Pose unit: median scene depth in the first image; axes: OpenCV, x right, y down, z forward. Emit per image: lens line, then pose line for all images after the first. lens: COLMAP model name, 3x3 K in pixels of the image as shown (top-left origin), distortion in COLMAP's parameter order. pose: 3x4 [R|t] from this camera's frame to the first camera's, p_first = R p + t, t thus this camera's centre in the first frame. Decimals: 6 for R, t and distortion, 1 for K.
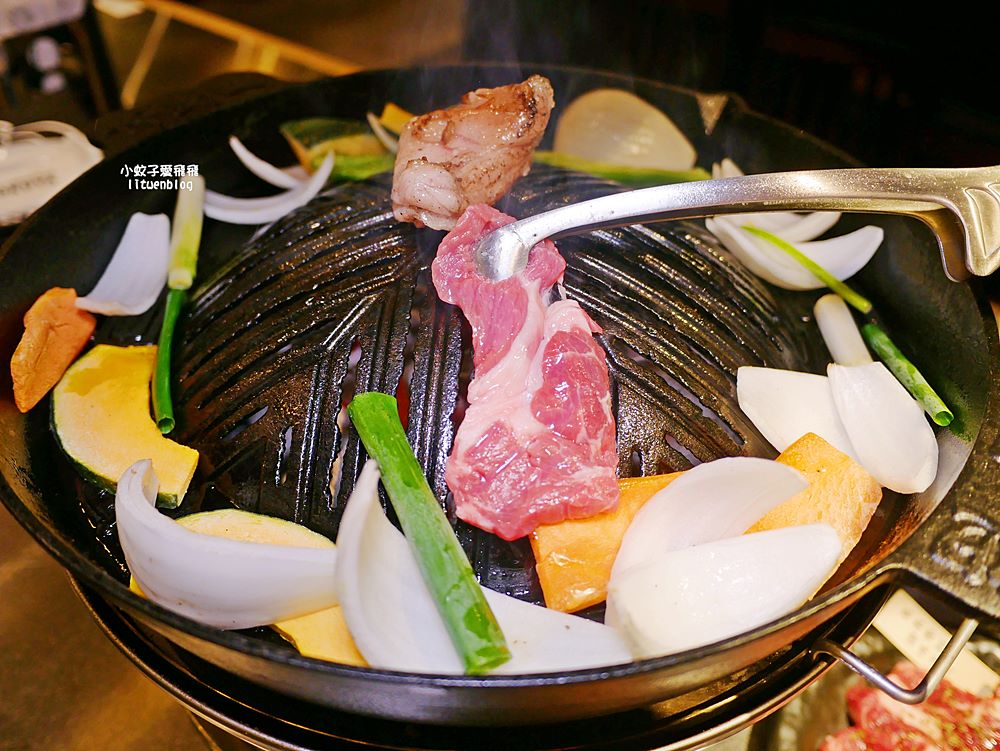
lens RADIAL K [[917.2, 0, 500.0], [0, 917.2, 375.5], [0, 0, 1]] dist [-0.072471, 0.026894]
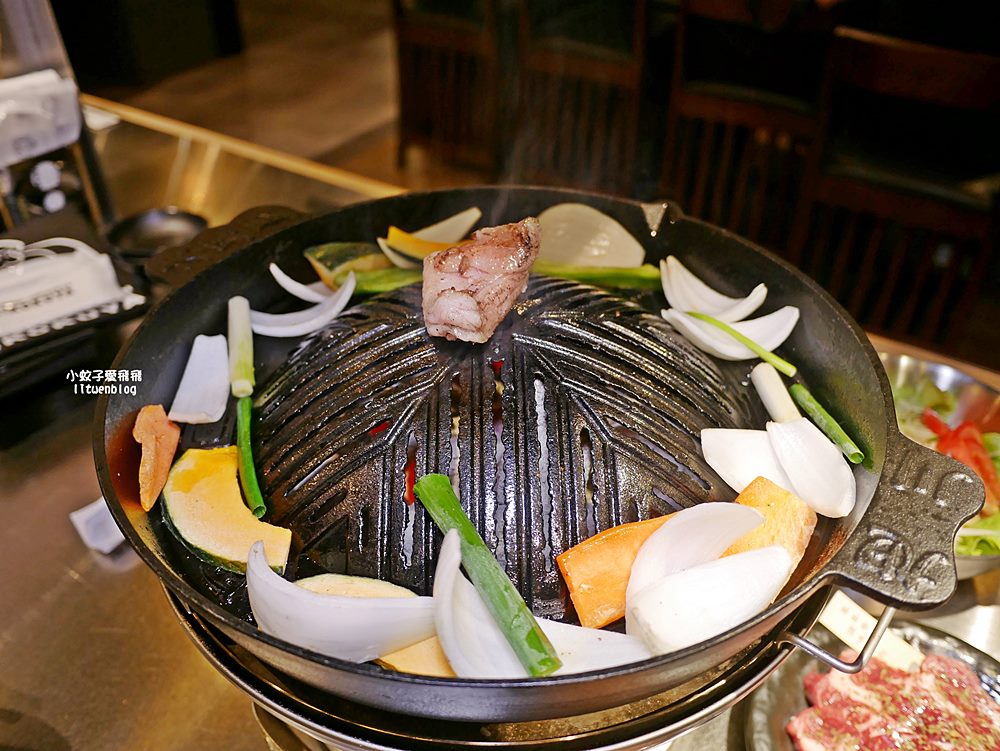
lens RADIAL K [[876.7, 0, 500.0], [0, 876.7, 375.5], [0, 0, 1]] dist [-0.056467, 0.000035]
pose [[0.995122, -0.074149, 0.065069, -0.101710], [0.077288, 0.995894, -0.047136, -0.050826], [-0.061307, 0.051935, 0.996767, -0.238390]]
